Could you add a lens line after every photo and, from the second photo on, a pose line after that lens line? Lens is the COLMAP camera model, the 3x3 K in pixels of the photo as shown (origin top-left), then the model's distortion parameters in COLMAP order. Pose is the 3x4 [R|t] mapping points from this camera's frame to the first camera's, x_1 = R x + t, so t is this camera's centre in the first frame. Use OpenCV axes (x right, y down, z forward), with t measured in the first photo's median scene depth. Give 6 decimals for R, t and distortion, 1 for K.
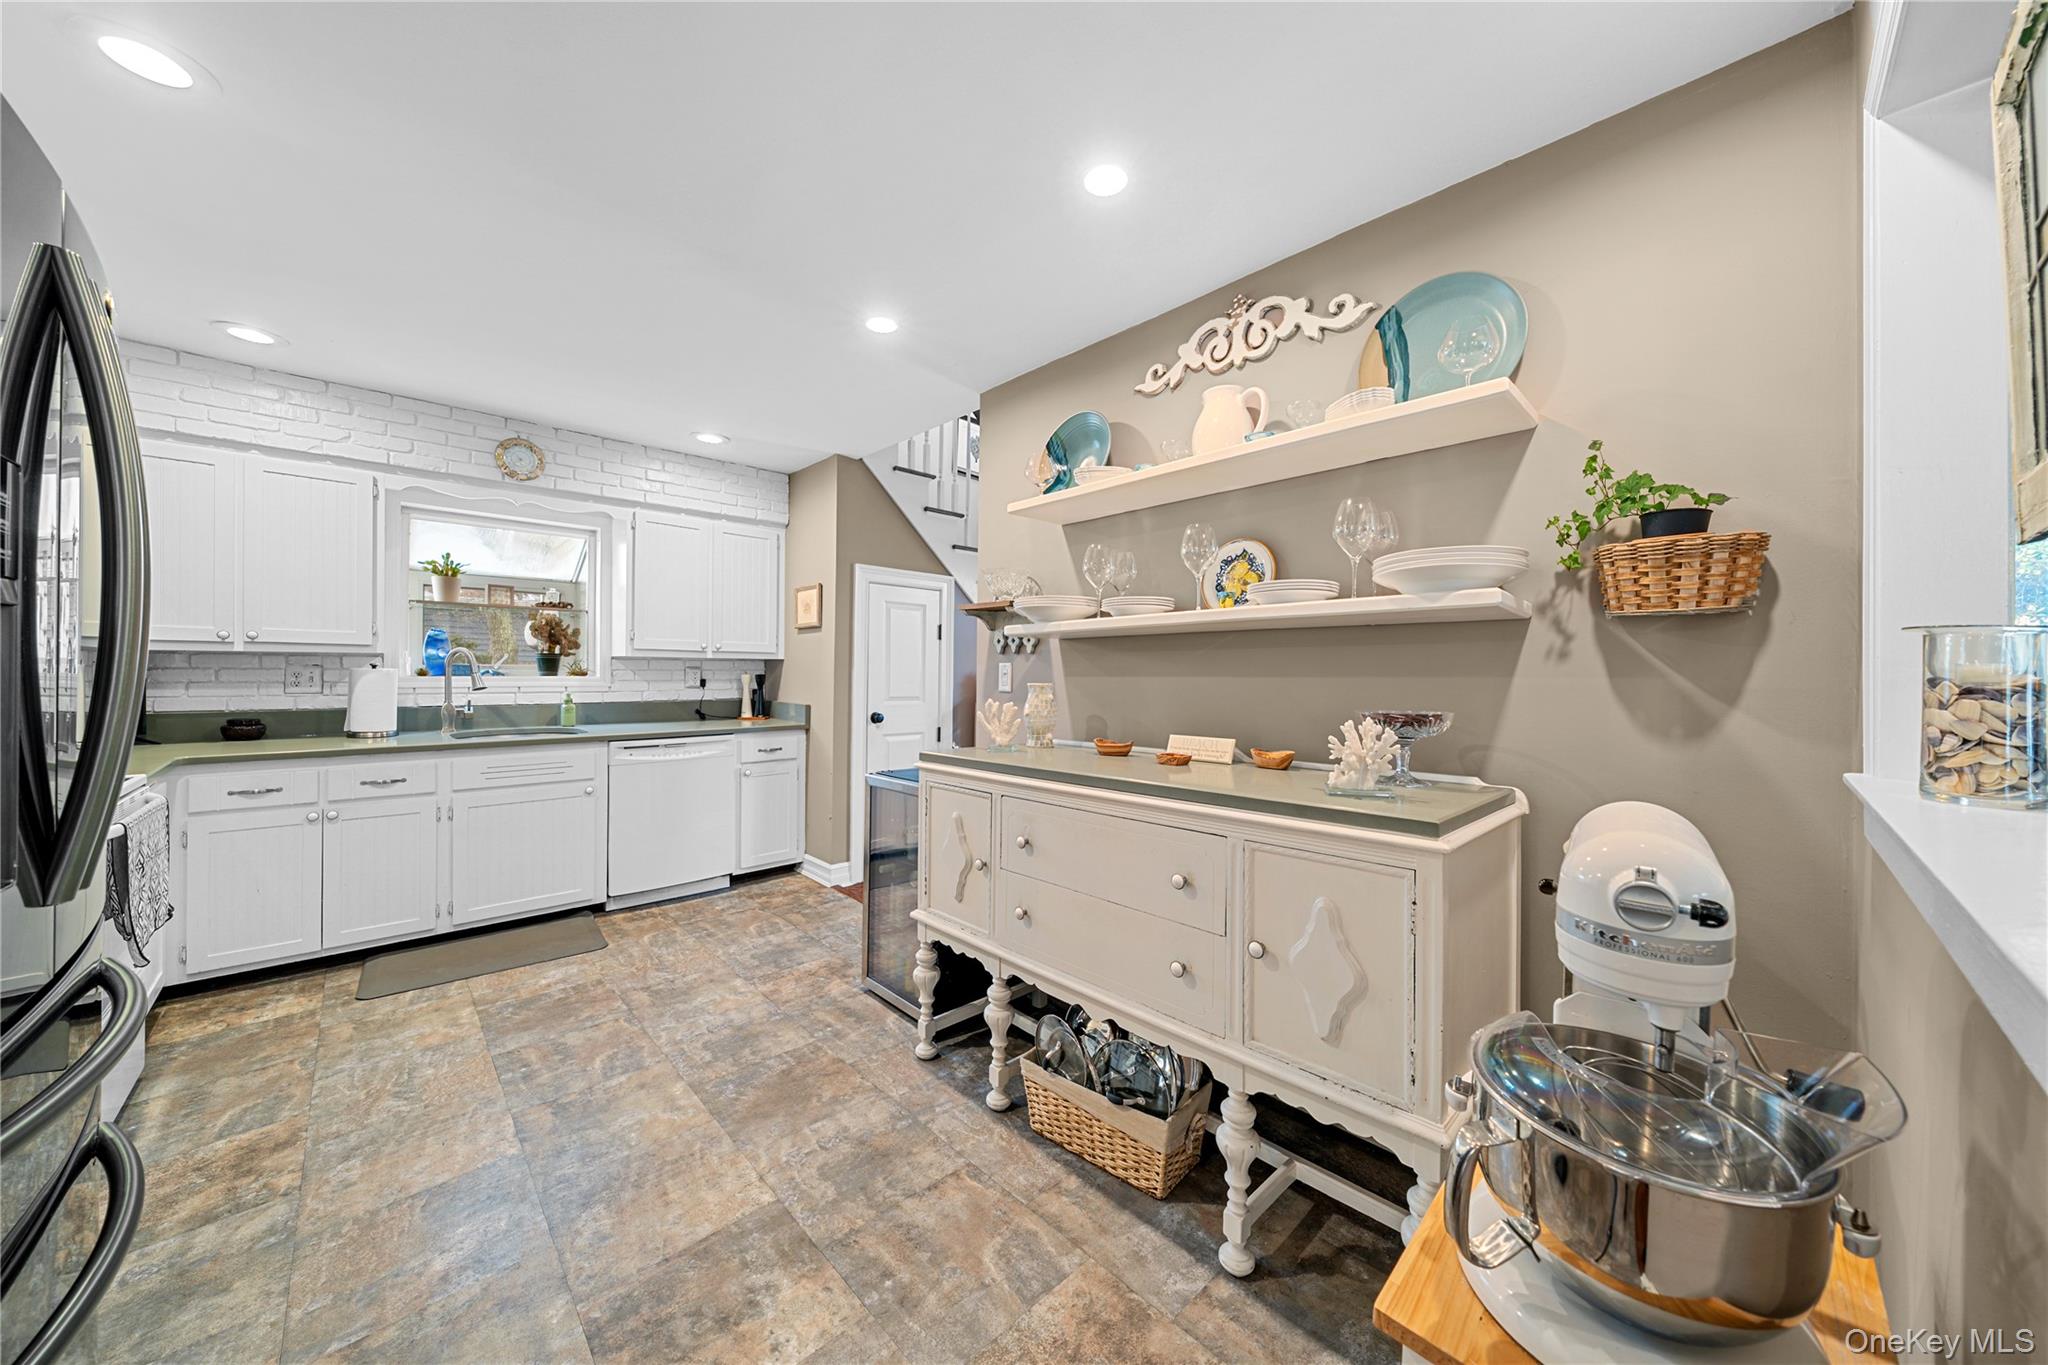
lens RADIAL K [[695.3, 0, 1021.8], [0, 695.3, 674.3], [0, 0, 1]] dist [-0.002285, 0.000012]
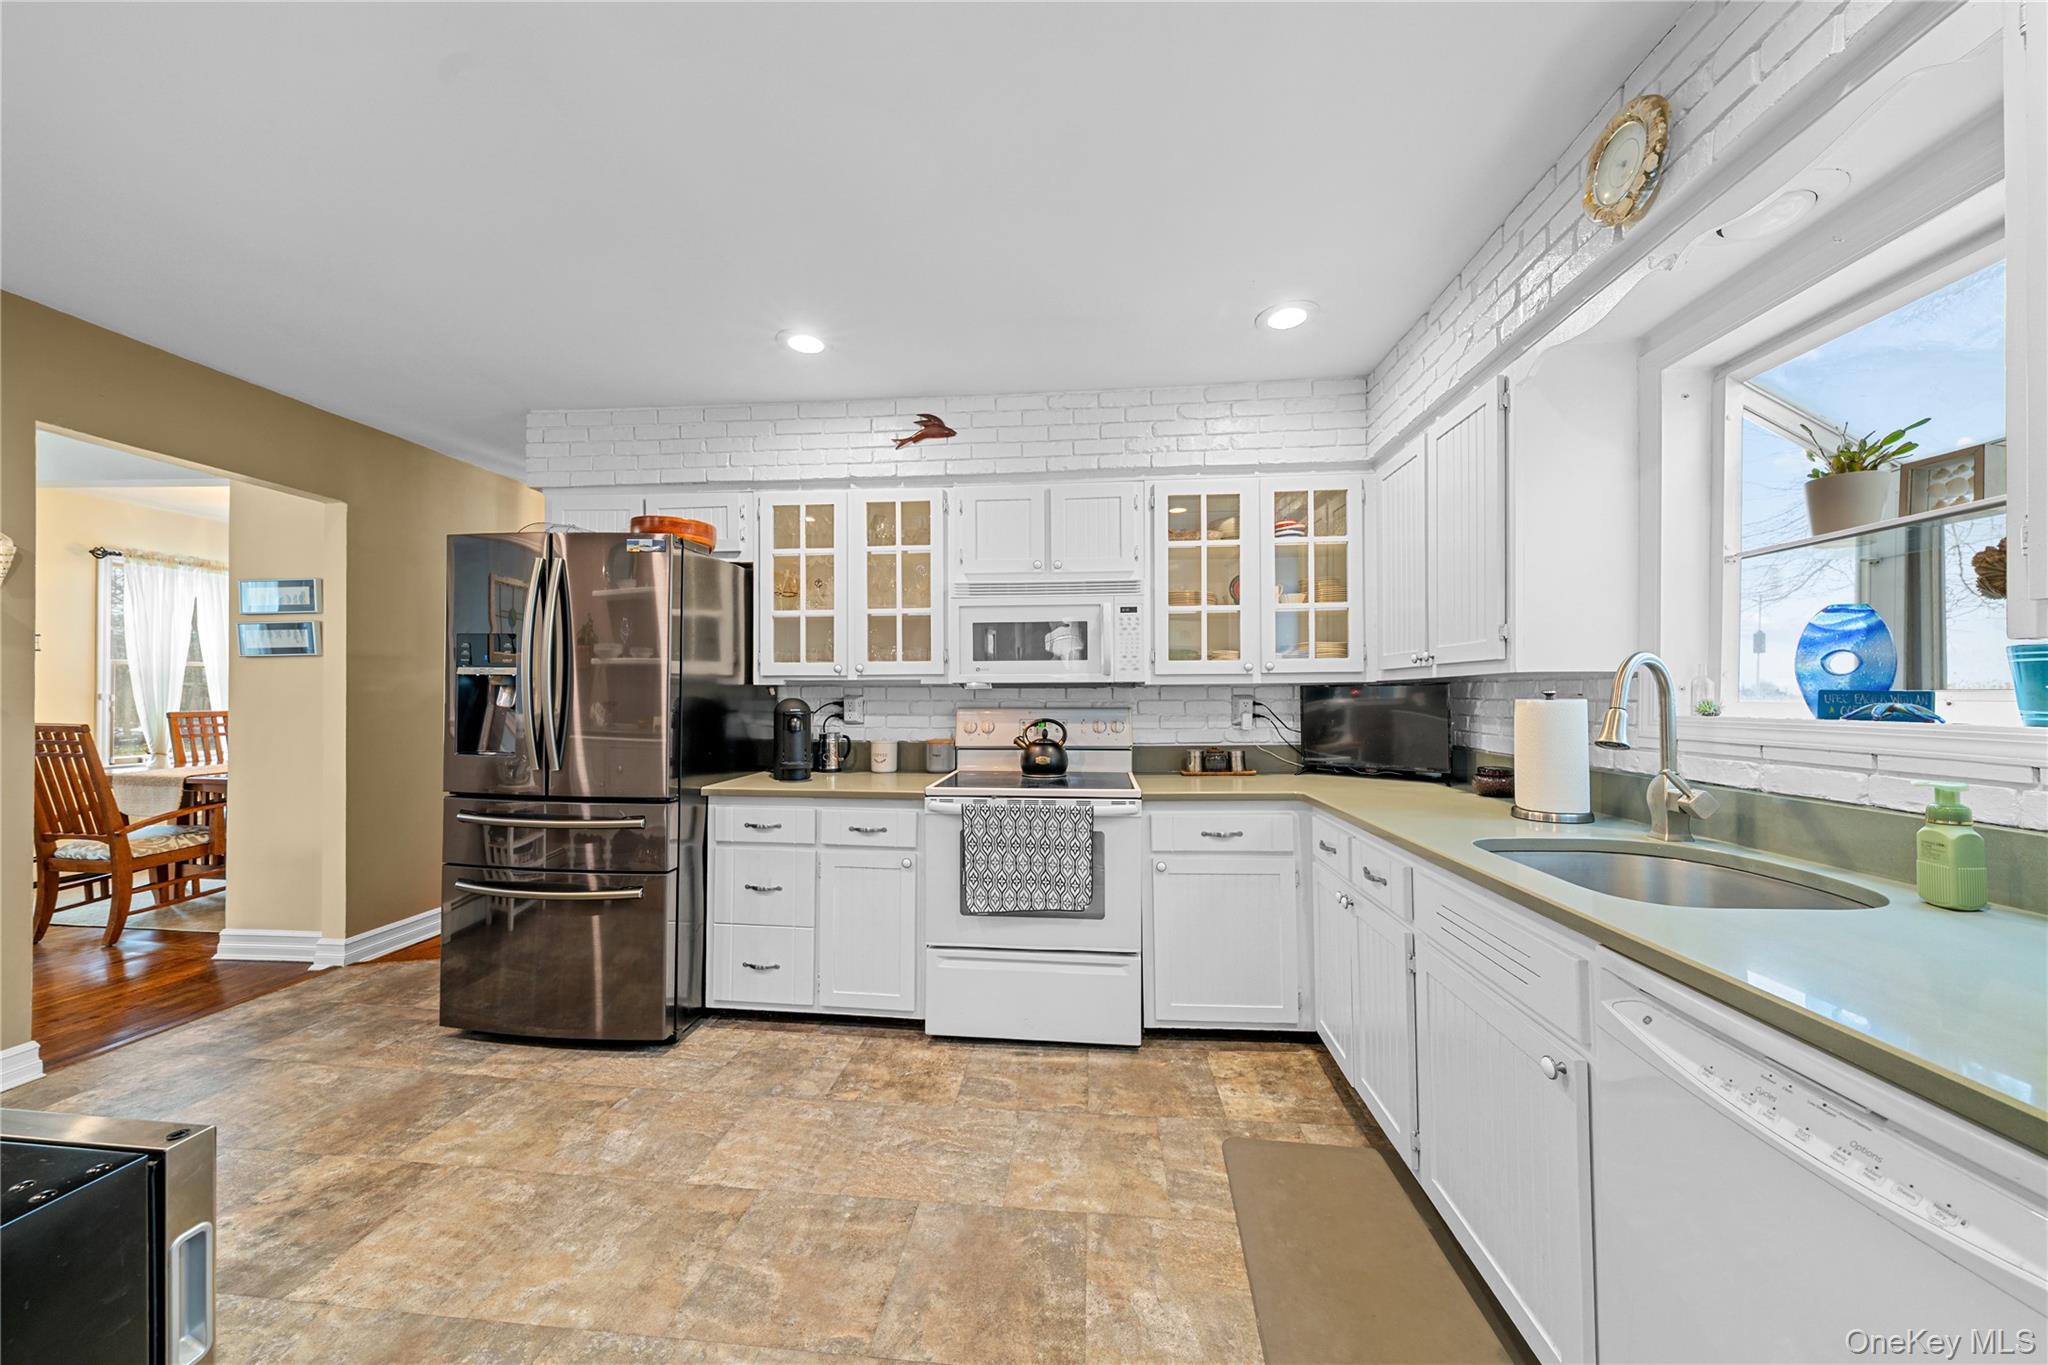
lens RADIAL K [[695.3, 0, 1021.0], [0, 695.3, 686.1], [0, 0, 1]] dist [-0.002285, 0.000012]
pose [[-0.747409, -0.019247, -0.664086, -0.208659], [-0.011168, 0.999803, -0.016408, -0.004228], [0.664271, -0.004848, -0.747476, 1.047677]]
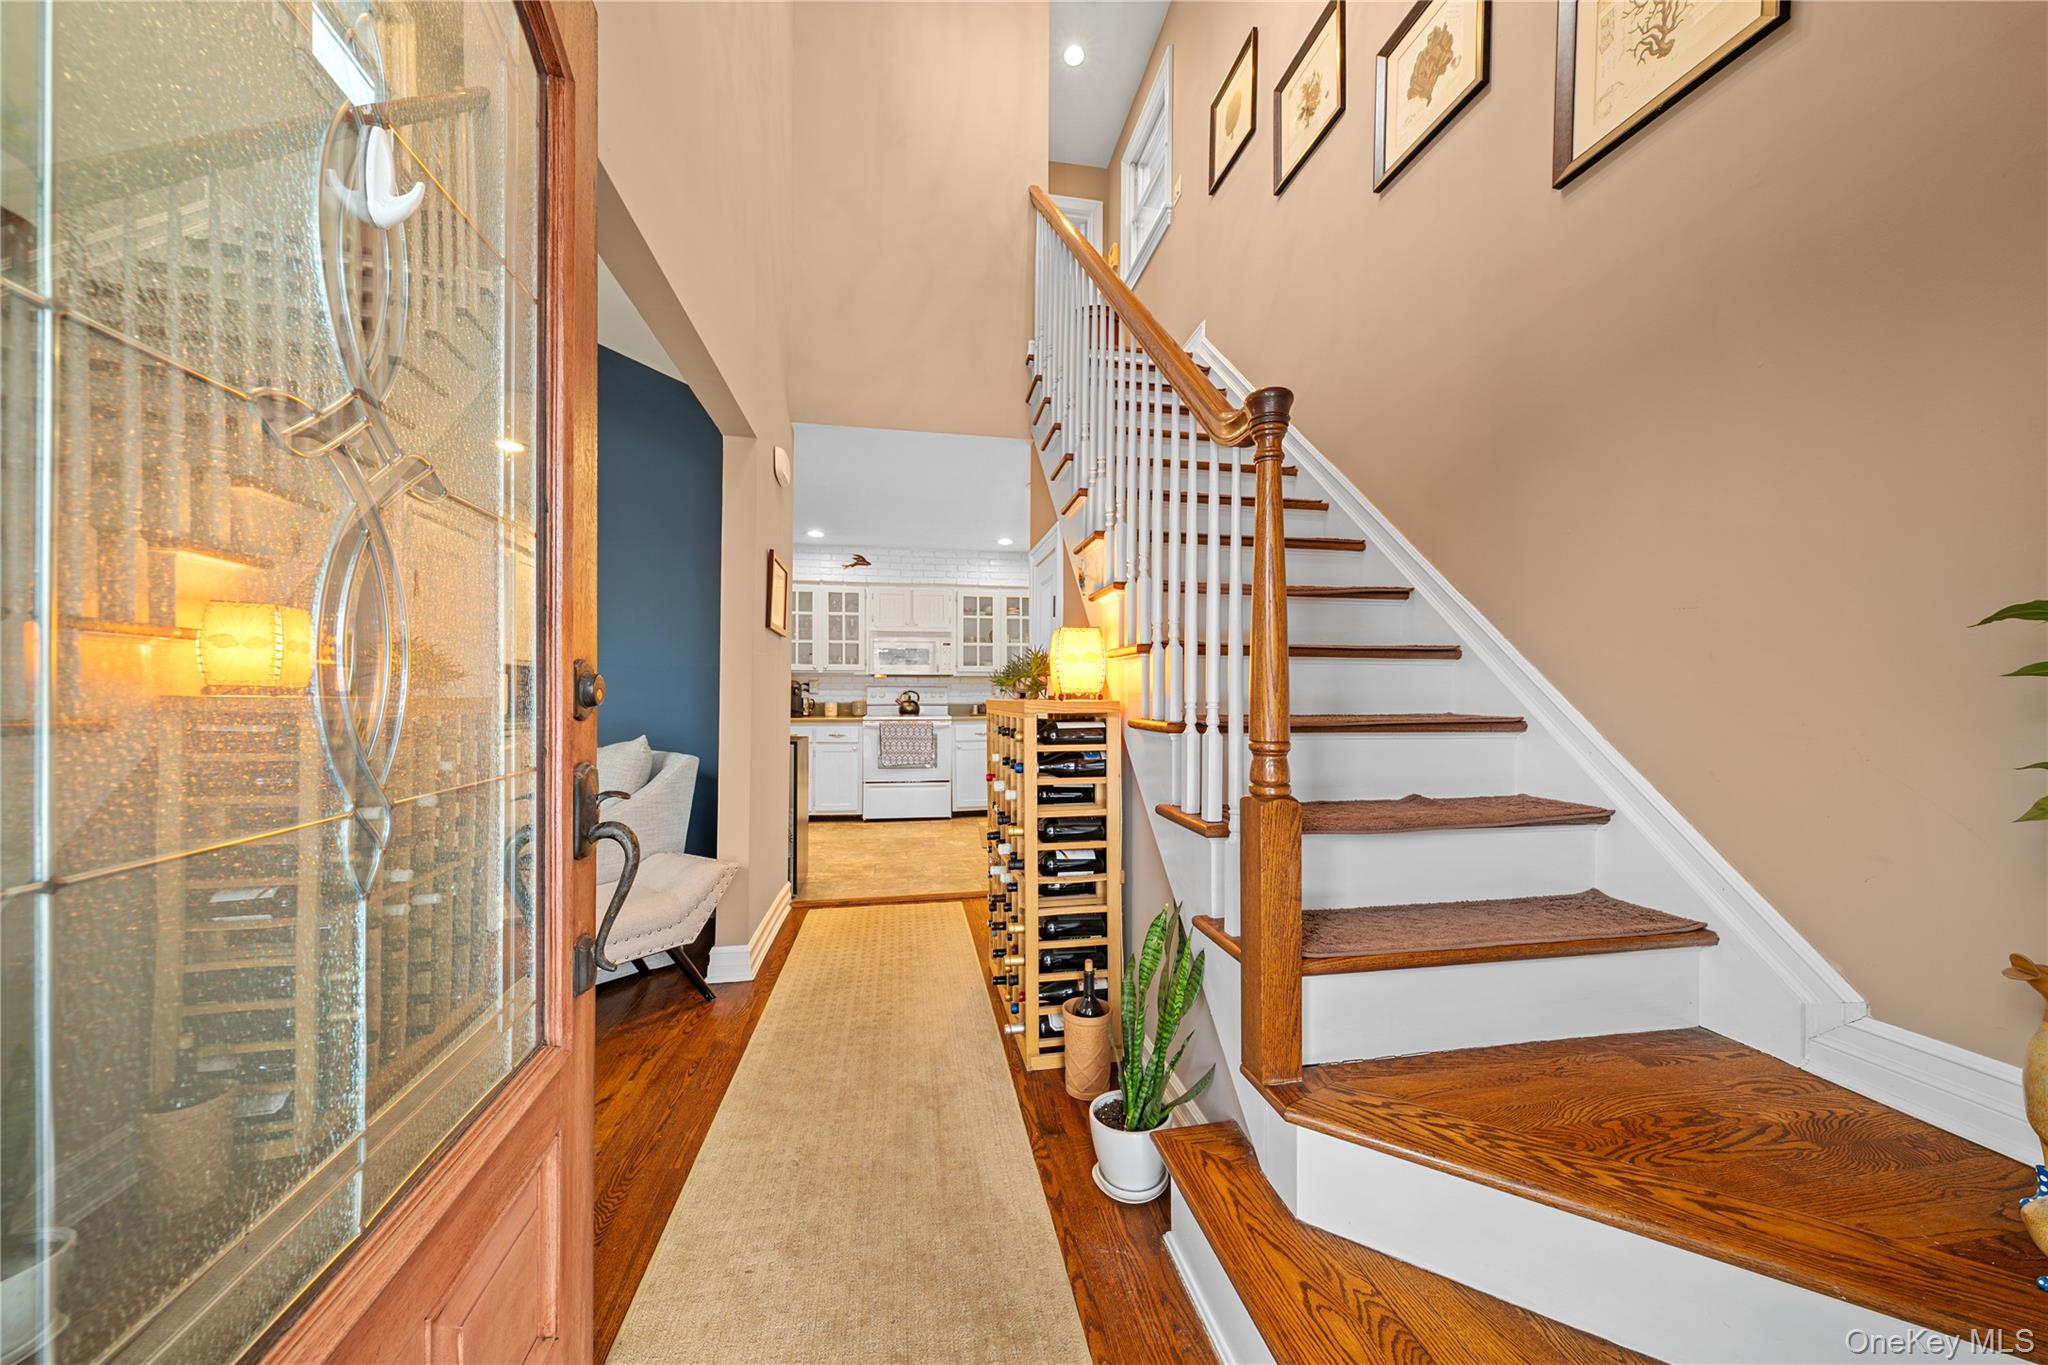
lens RADIAL K [[695.3, 0, 1031.5], [0, 695.3, 690.1], [0, 0, 1]] dist [-0.002285, 0.000012]
pose [[-0.526871, -0.012266, -0.849857, 0.645474], [-0.009570, 0.999918, -0.008499, 0.032449], [0.849892, 0.003655, -0.526945, 1.718946]]
